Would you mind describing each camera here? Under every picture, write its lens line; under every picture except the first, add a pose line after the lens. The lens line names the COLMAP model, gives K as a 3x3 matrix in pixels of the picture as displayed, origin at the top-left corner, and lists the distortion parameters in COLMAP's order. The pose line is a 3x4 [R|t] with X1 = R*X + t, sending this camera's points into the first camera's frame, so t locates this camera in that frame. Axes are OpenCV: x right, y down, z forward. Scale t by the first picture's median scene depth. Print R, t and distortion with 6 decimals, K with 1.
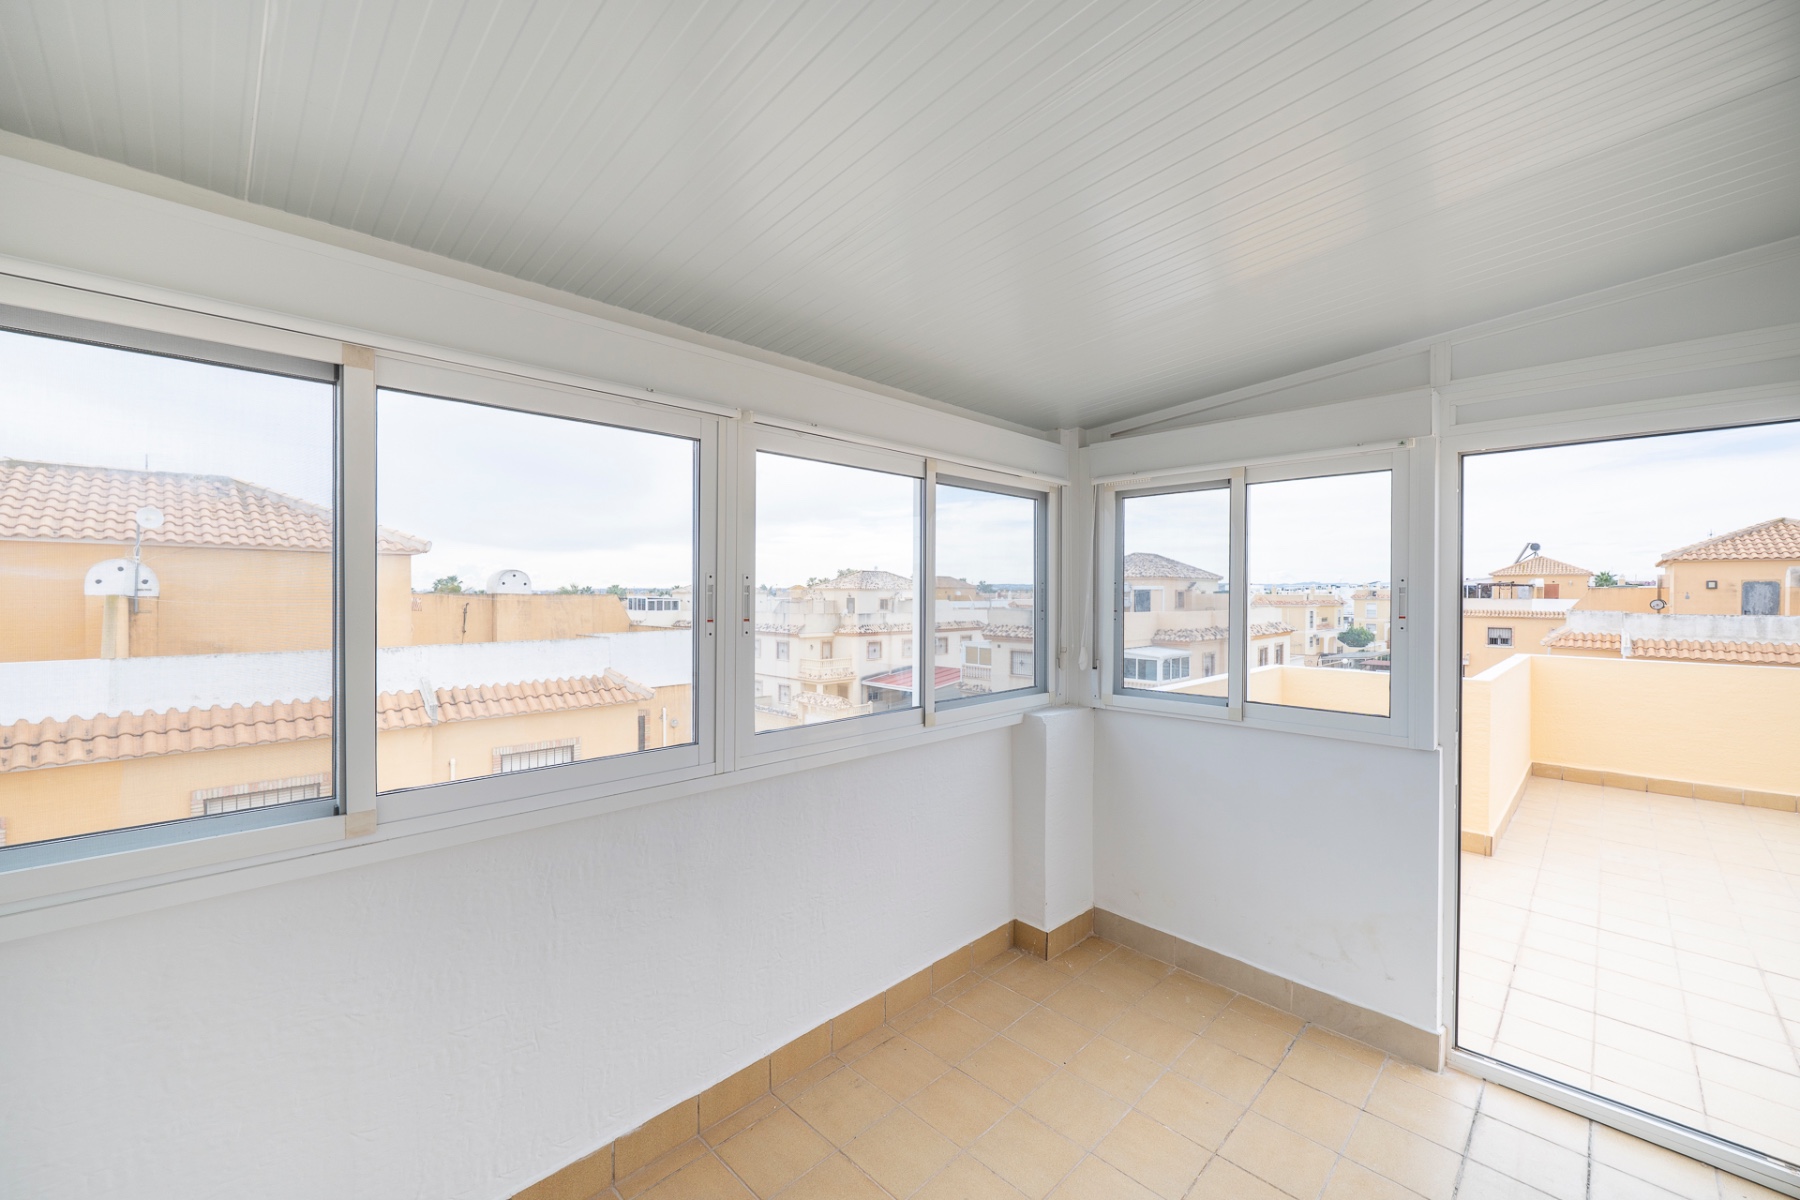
lens RADIAL K [[719.1, 0, 897.4], [0, 719.1, 599.4], [0, 0, 1]] dist [-0.001333, -0.000072]
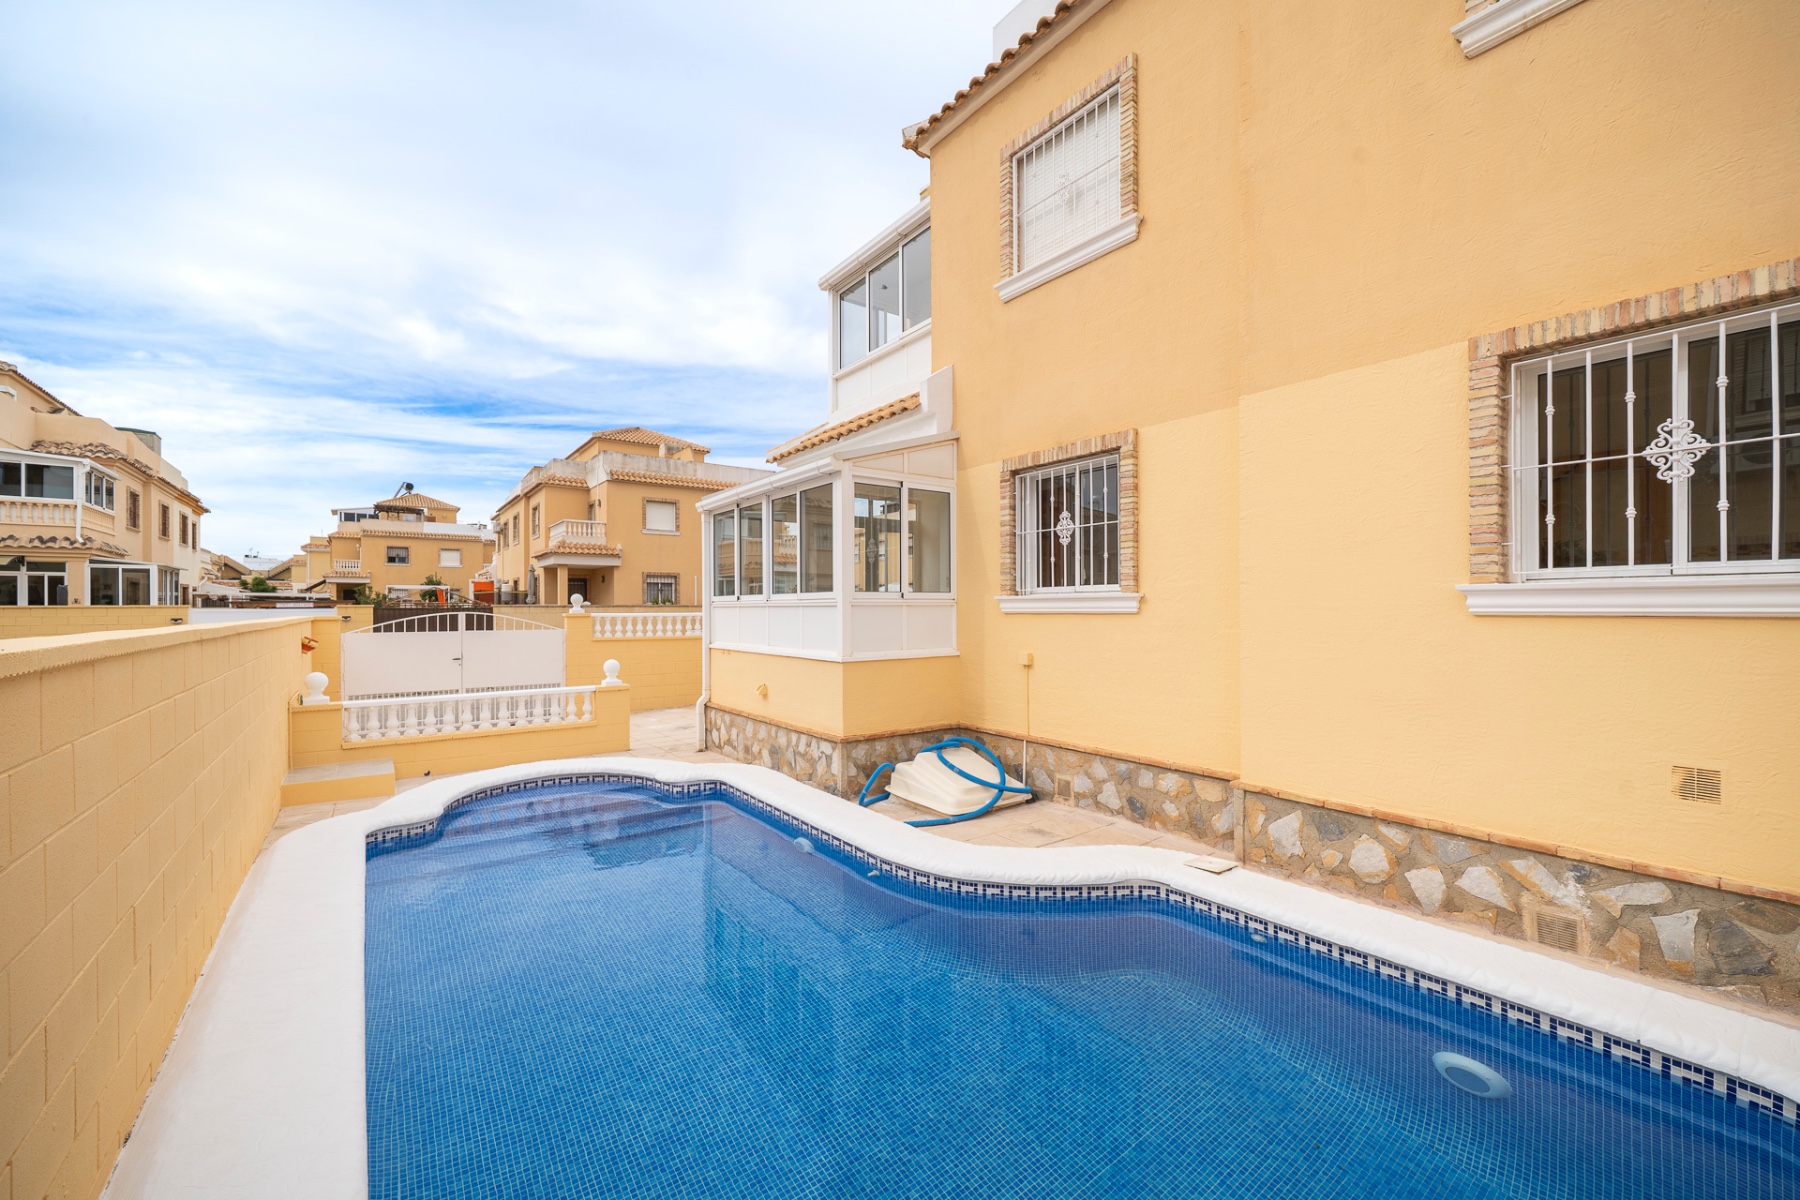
lens RADIAL K [[719.1, 0, 897.4], [0, 719.1, 599.4], [0, 0, 1]] dist [-0.001333, -0.000072]
pose [[0.148964, 0.008229, 0.988808, -0.208245], [0.013666, 0.999853, -0.010379, 0.280181], [-0.988748, 0.015059, 0.148830, 0.224956]]
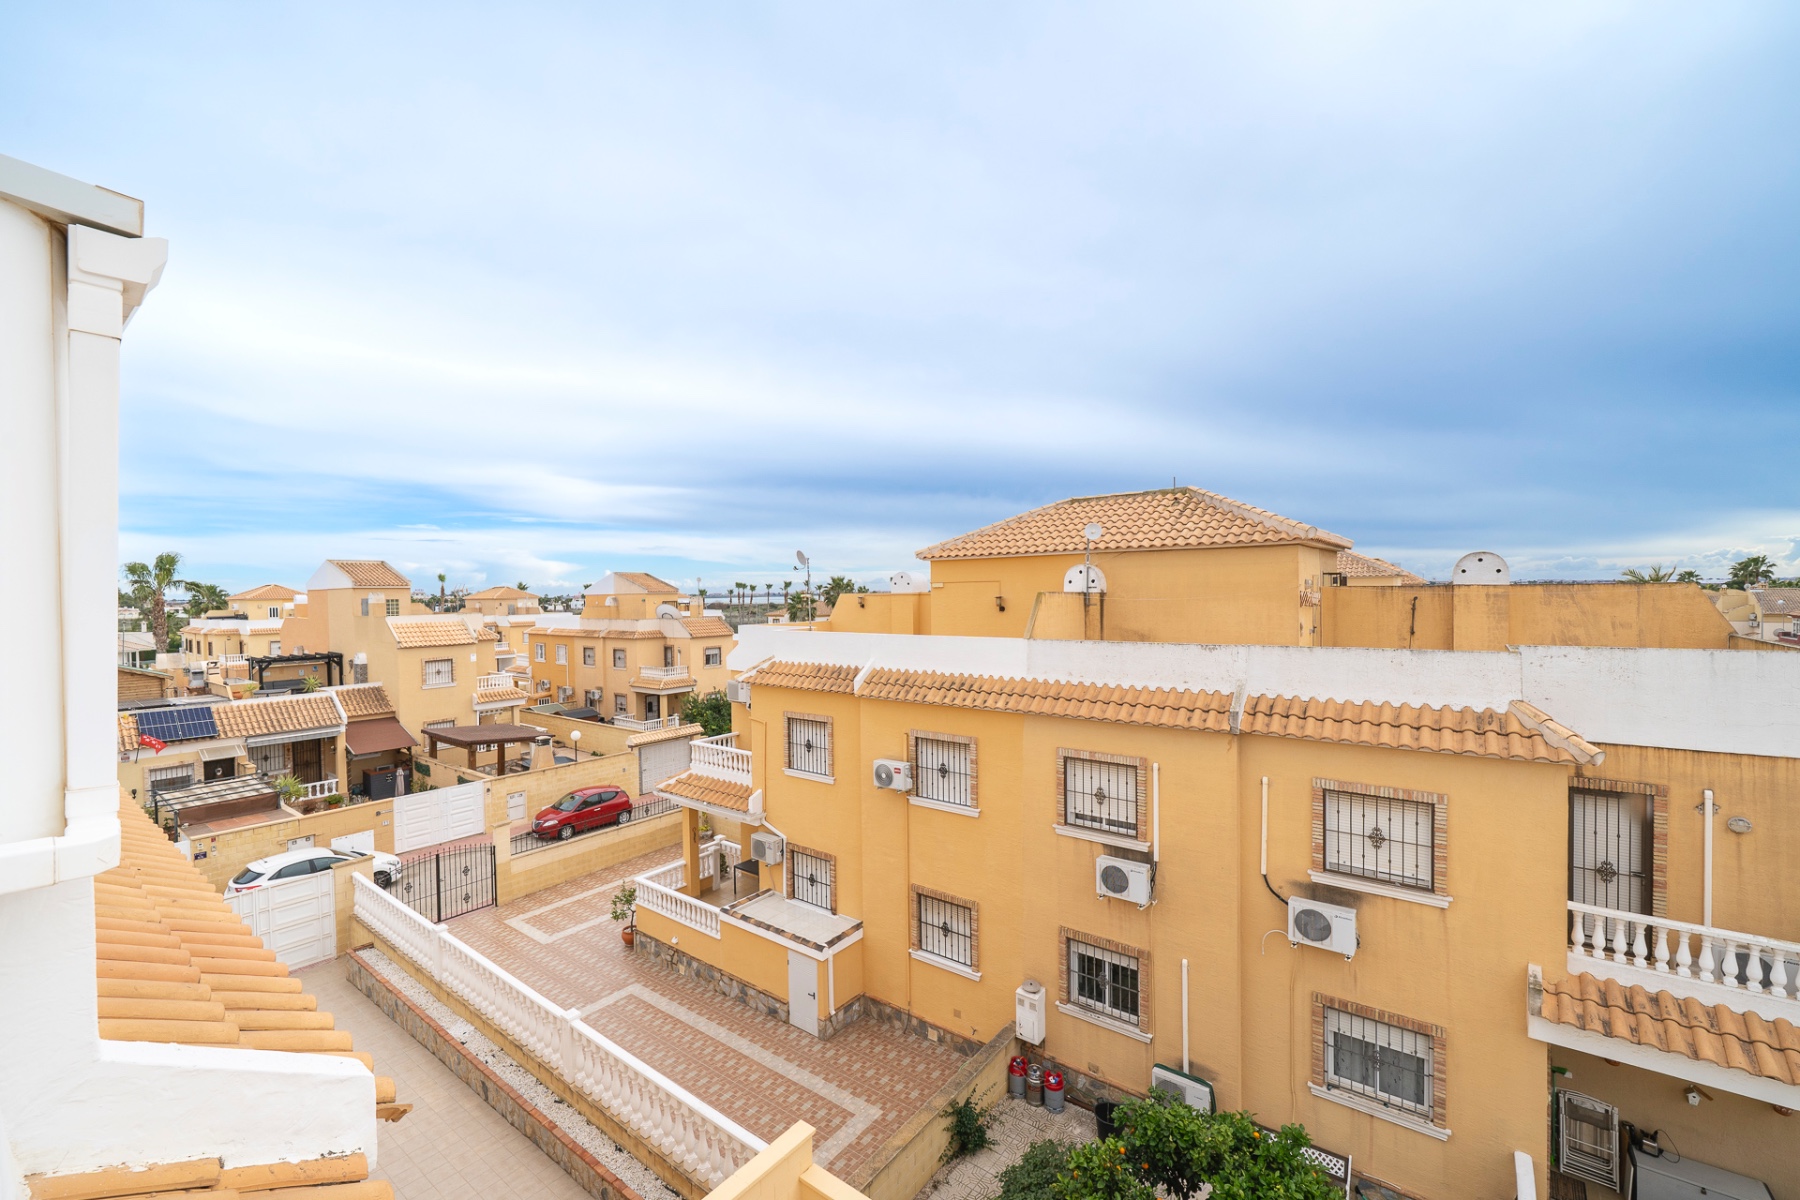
lens RADIAL K [[737.0, 0, 871.3], [0, 737.0, 603.8], [0, 0, 1]] dist [-0.001973, -0.000633]
pose [[0.109737, 0.010646, -0.993904, 0.106401], [0.006621, 0.999913, 0.011441, -0.000721], [0.993939, -0.007836, 0.109657, 0.215588]]
